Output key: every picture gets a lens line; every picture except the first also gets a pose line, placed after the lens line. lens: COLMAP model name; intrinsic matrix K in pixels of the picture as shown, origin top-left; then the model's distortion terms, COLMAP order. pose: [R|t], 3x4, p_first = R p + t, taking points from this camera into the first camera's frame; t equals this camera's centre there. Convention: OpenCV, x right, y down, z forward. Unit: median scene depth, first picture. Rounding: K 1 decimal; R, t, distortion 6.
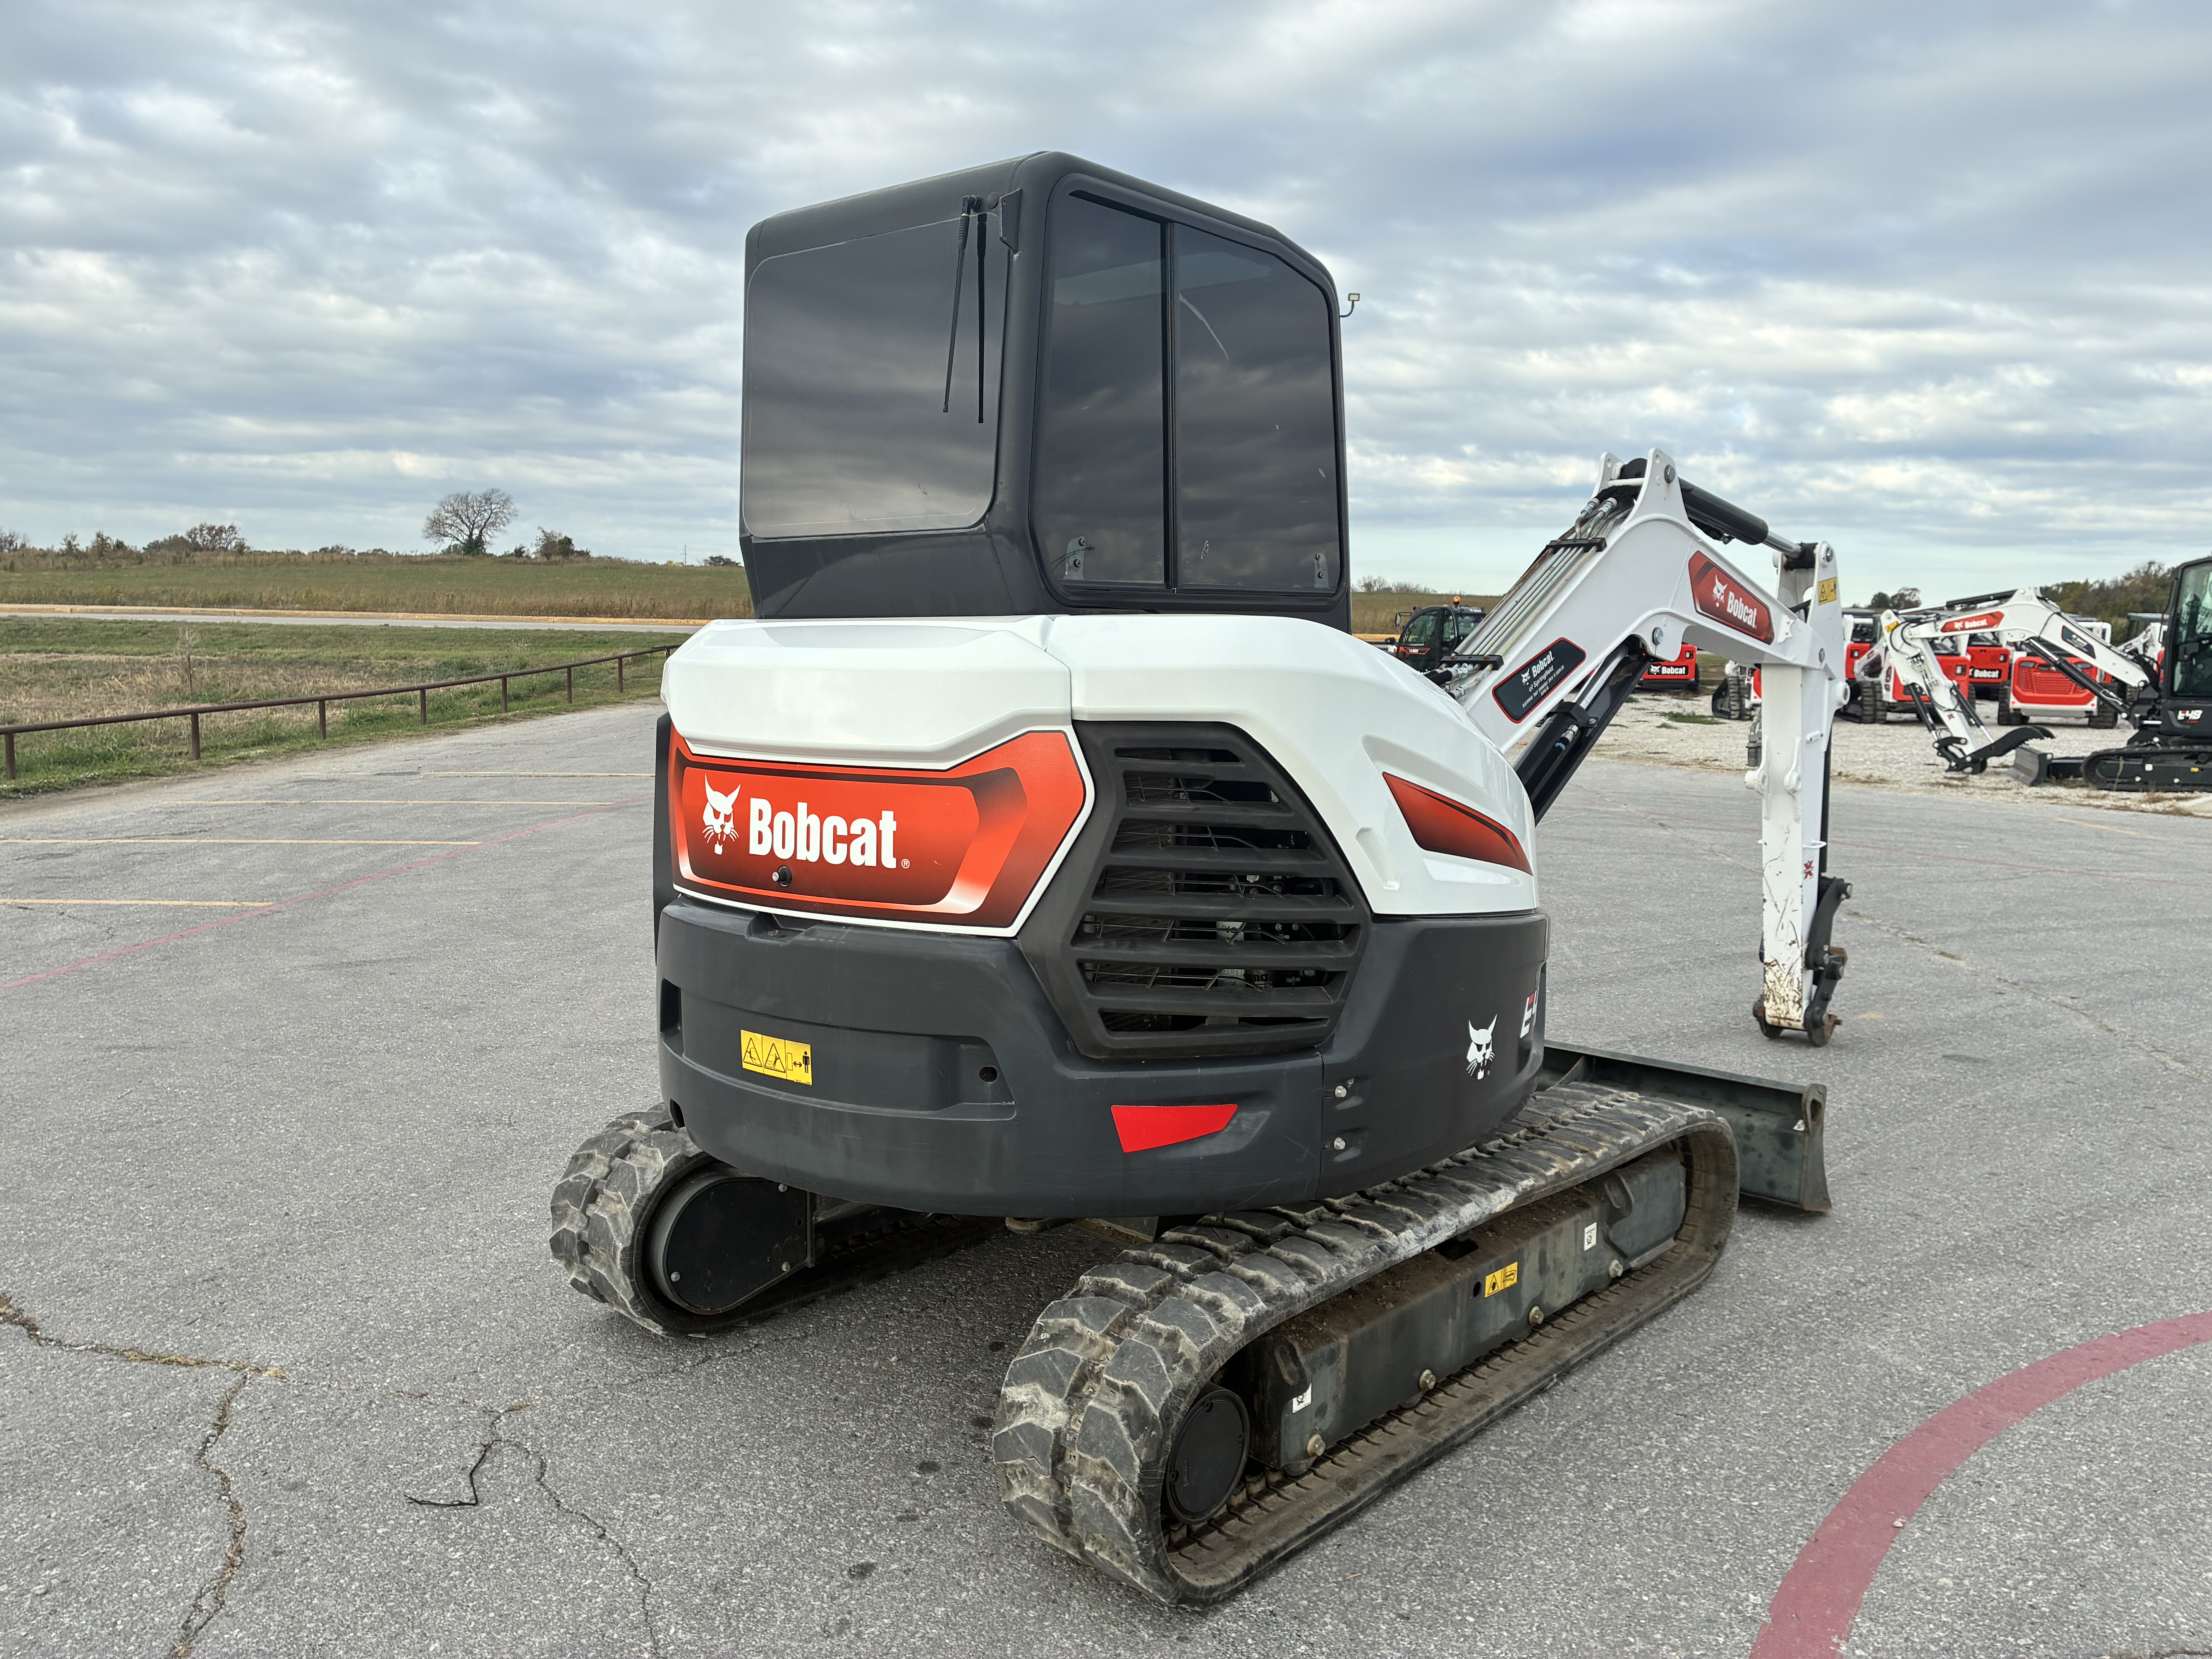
lens RADIAL K [[1666.8, 0, 1099.6], [0, 1666.8, 837.0], [0, 0, 1]] dist [0.037132, -0.042689]
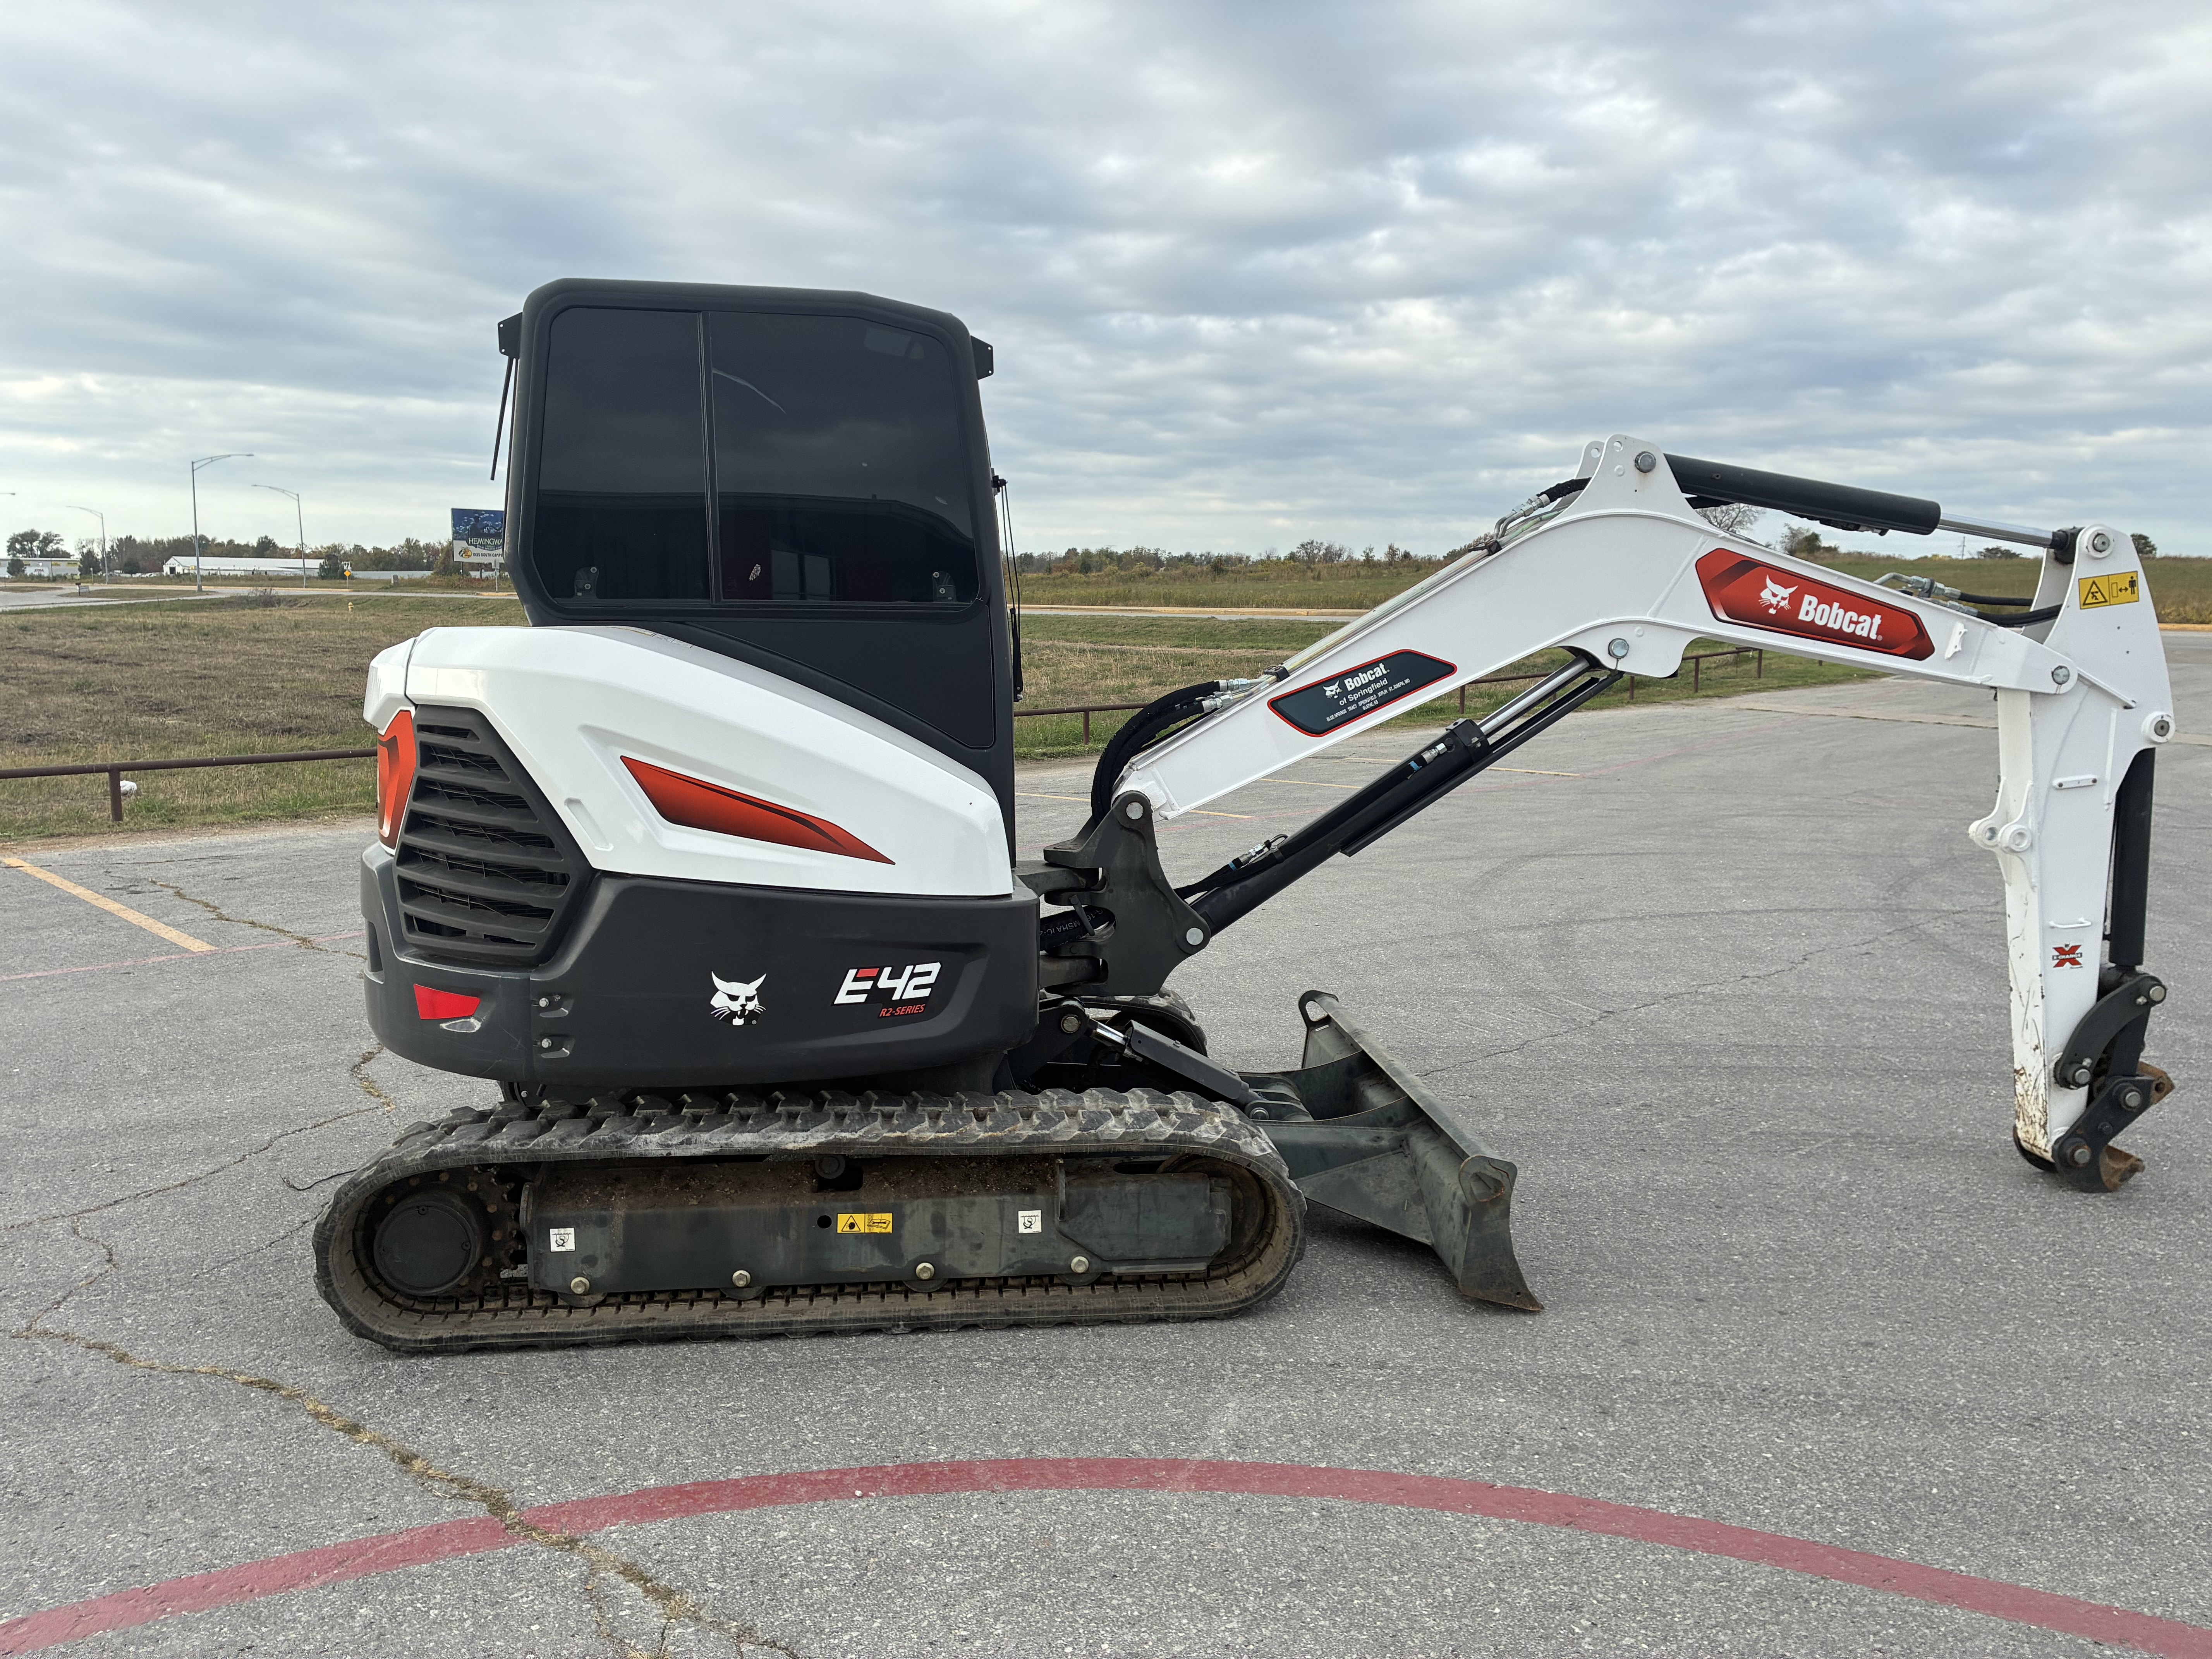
lens RADIAL K [[1666.8, 0, 1099.2], [0, 1666.8, 825.2], [0, 0, 1]] dist [0.037132, -0.042689]
pose [[0.759266, 0.078207, -0.646064, 0.981475], [-0.082195, 0.996327, 0.024010, -0.037022], [0.645569, 0.034874, 0.762906, 0.222320]]
